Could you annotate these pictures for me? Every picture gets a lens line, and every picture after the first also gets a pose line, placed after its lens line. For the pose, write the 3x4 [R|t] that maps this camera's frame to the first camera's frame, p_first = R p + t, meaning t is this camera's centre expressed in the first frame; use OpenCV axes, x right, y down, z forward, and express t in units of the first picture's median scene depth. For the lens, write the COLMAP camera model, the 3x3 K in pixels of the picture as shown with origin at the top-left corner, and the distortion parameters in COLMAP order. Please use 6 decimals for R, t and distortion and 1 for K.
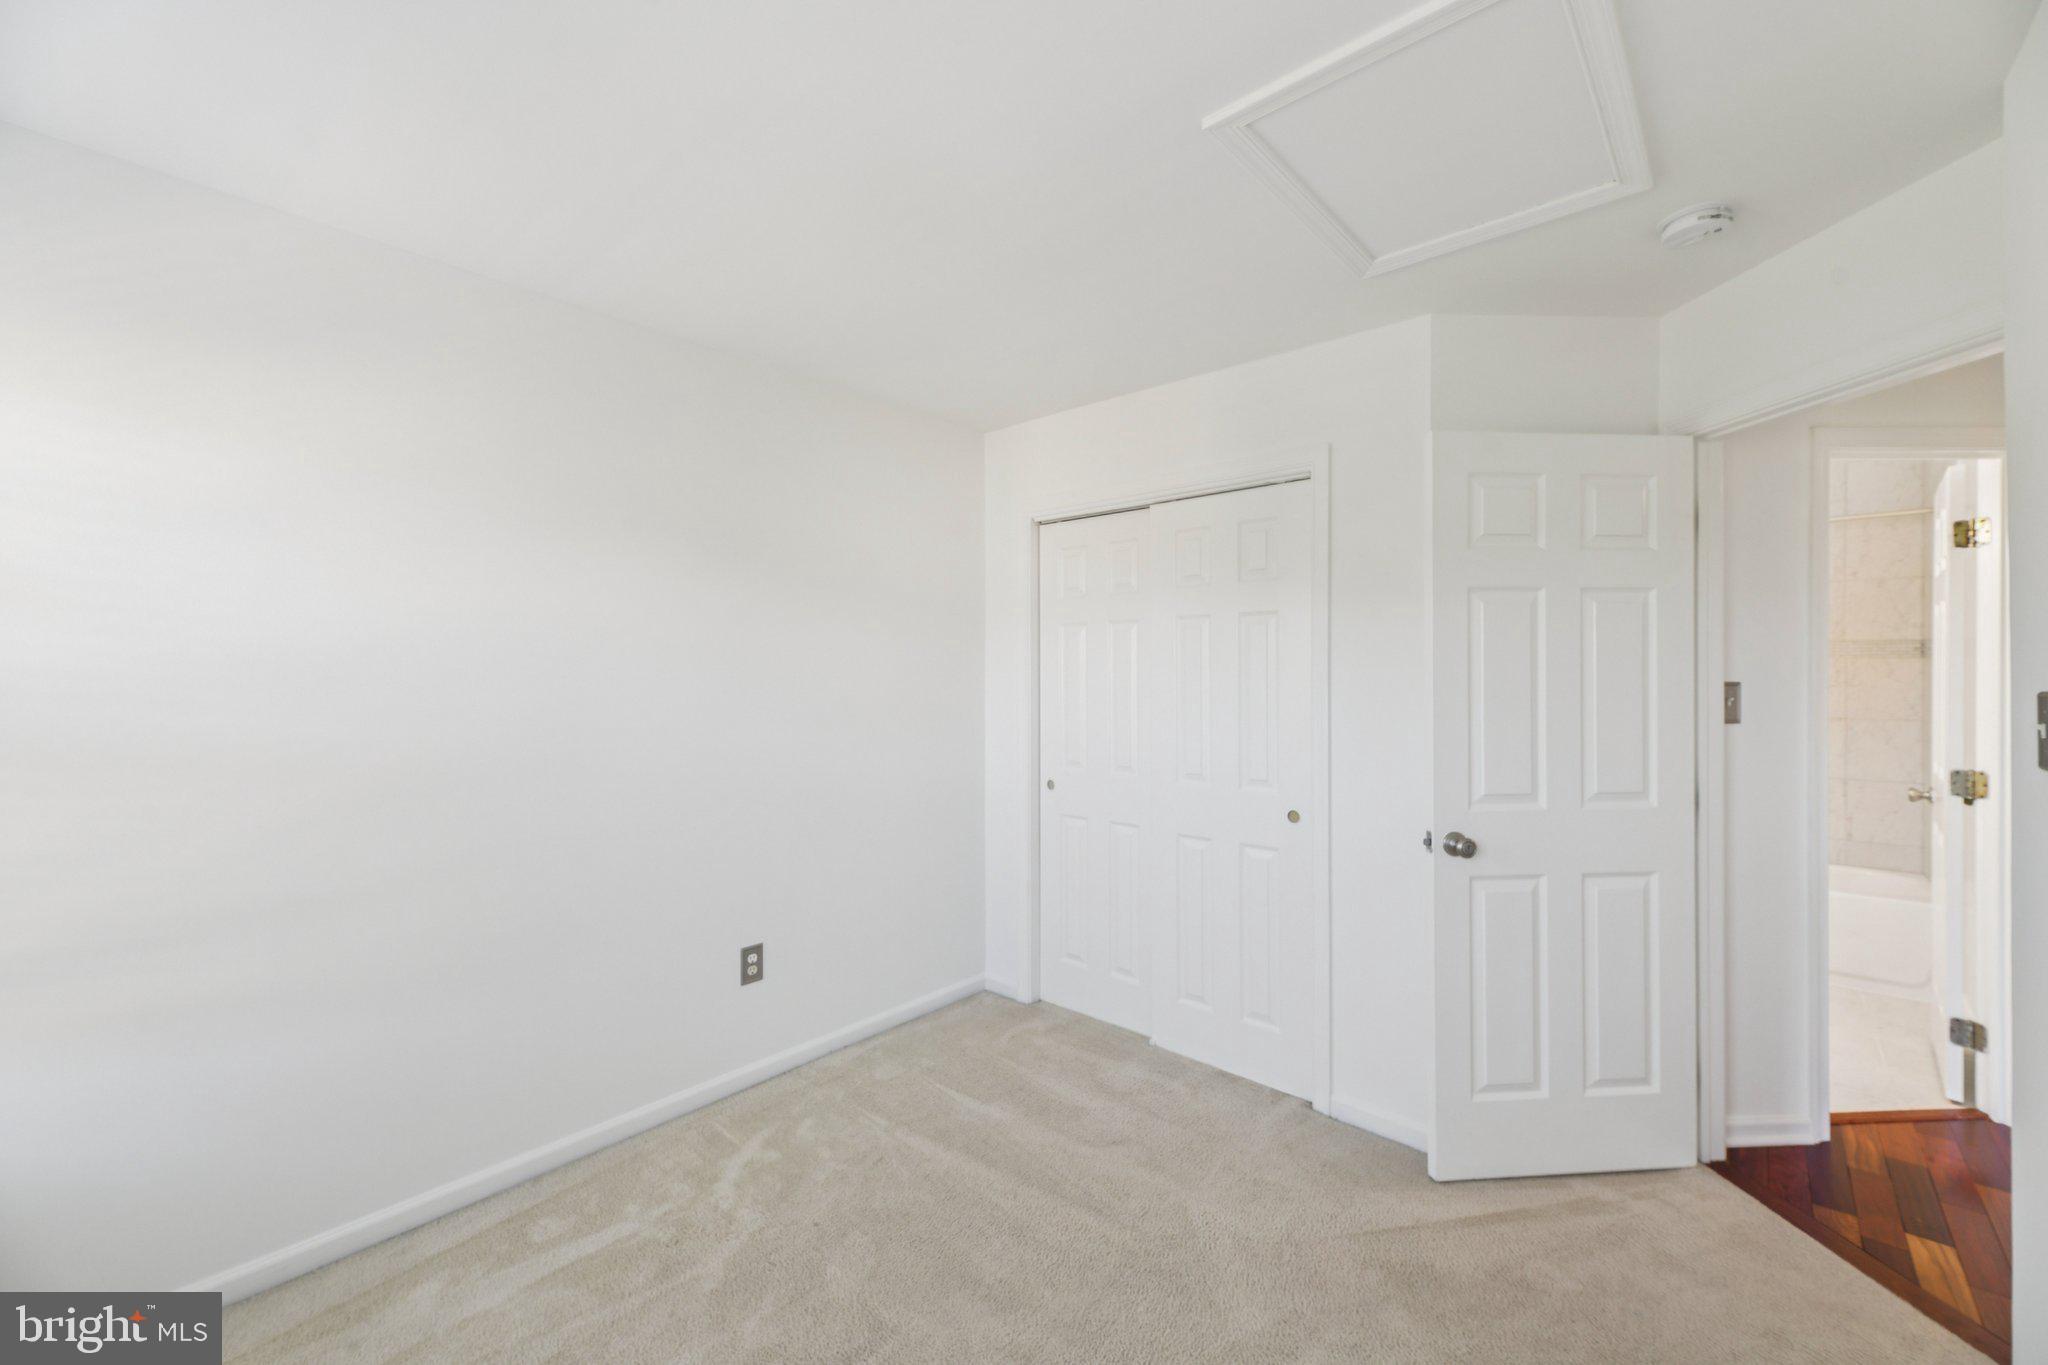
lens RADIAL K [[828.9, 0, 1033.5], [0, 828.9, 676.8], [0, 0, 1]] dist [0.000910, -0.000228]
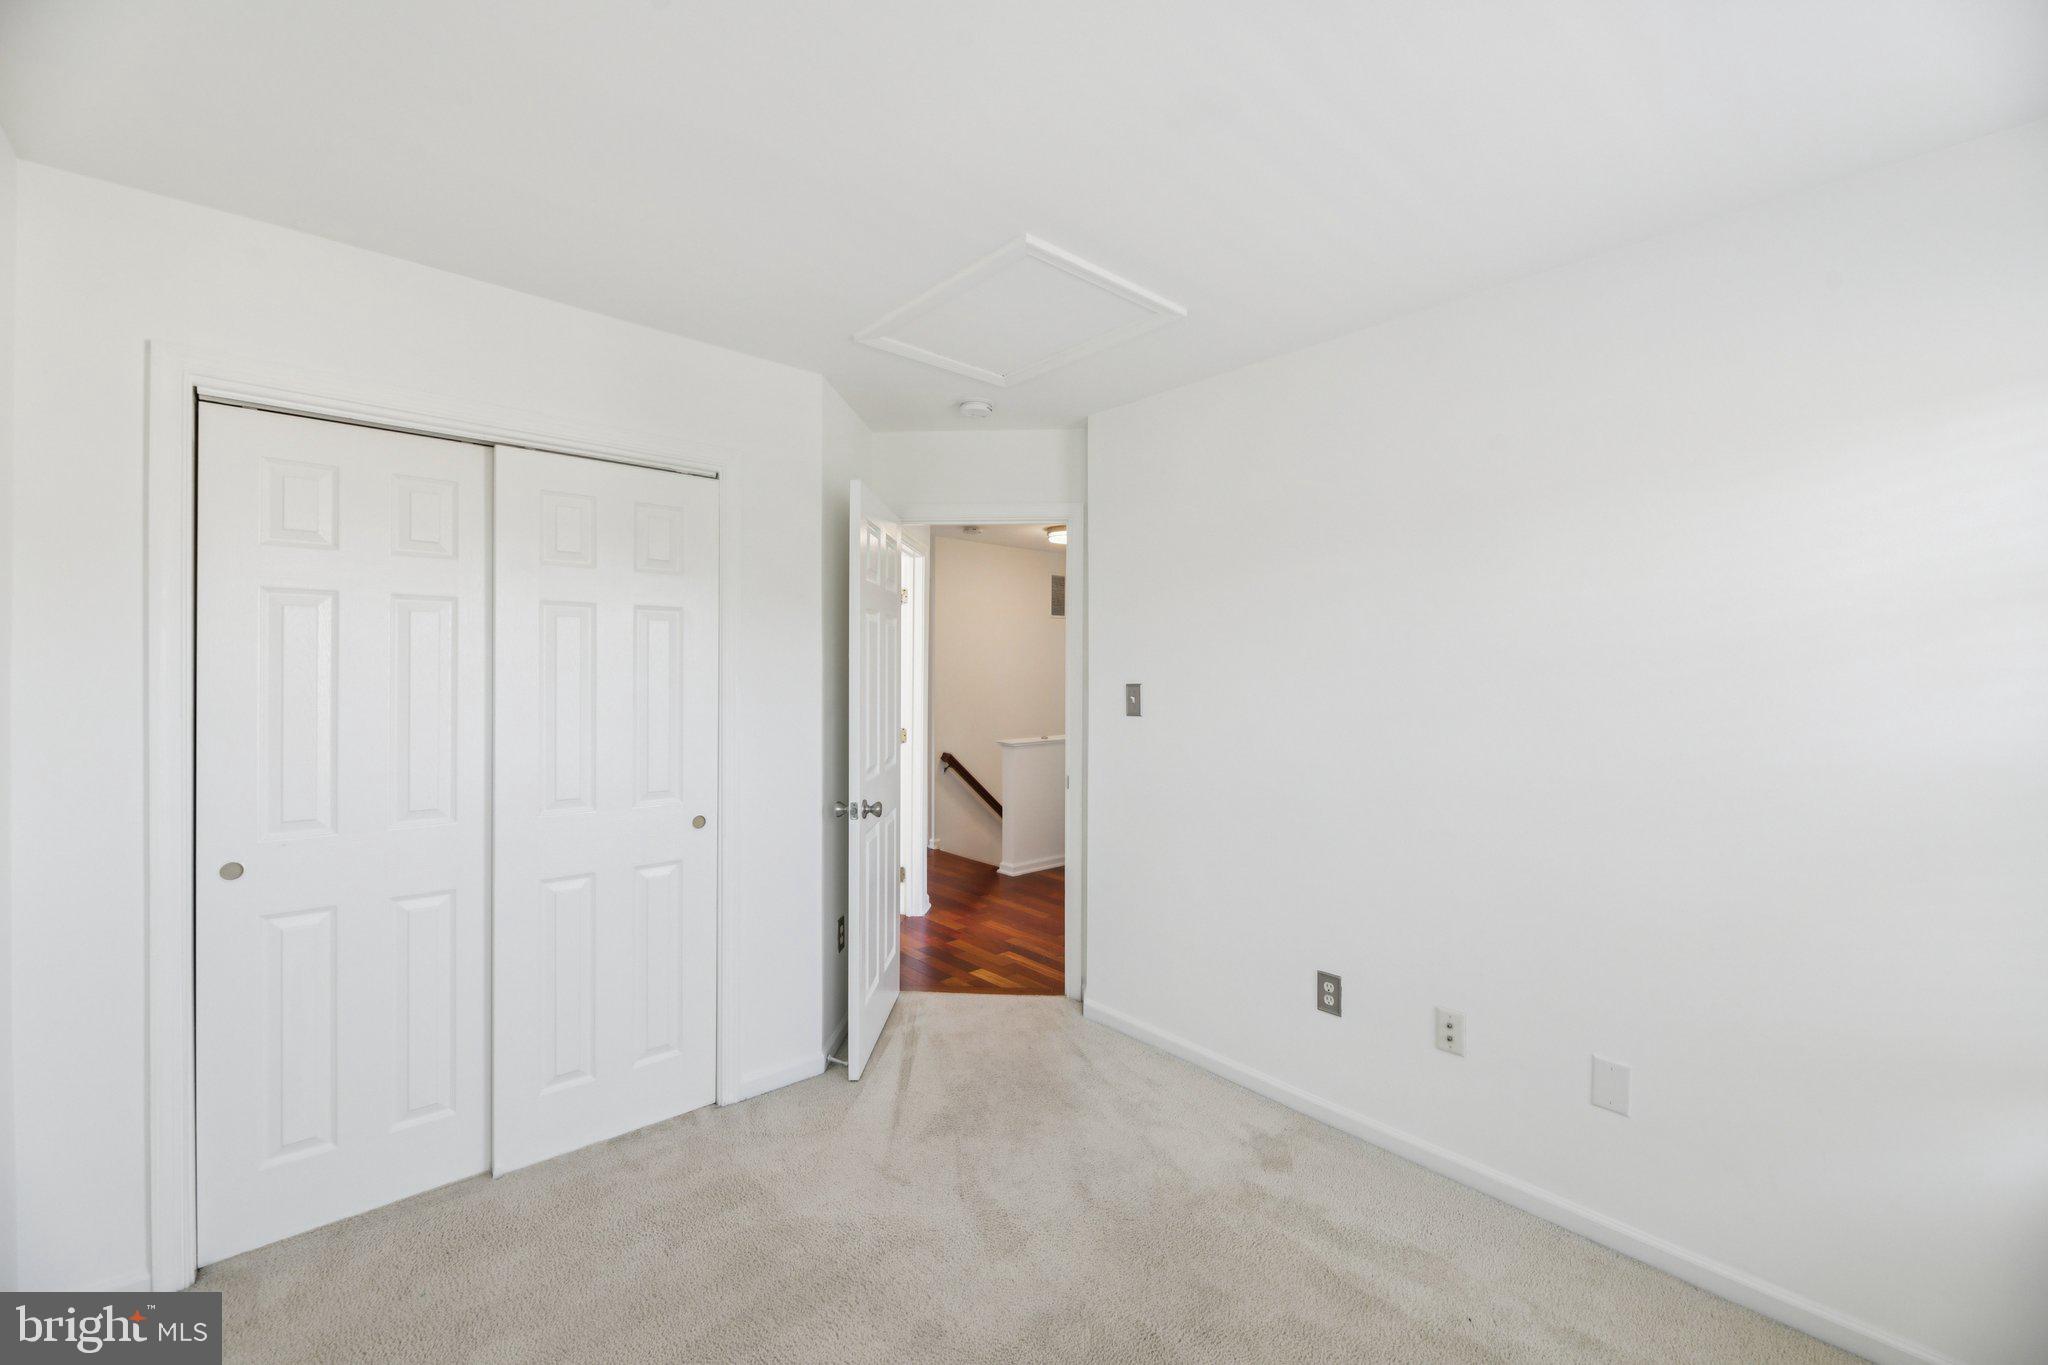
lens RADIAL K [[828.9, 0, 1033.5], [0, 828.9, 676.8], [0, 0, 1]] dist [0.000910, -0.000228]
pose [[0.095270, -0.008571, 0.995415, -0.614696], [-0.011385, 0.999888, 0.009699, -0.016122], [-0.995386, -0.012257, 0.095162, 0.519164]]
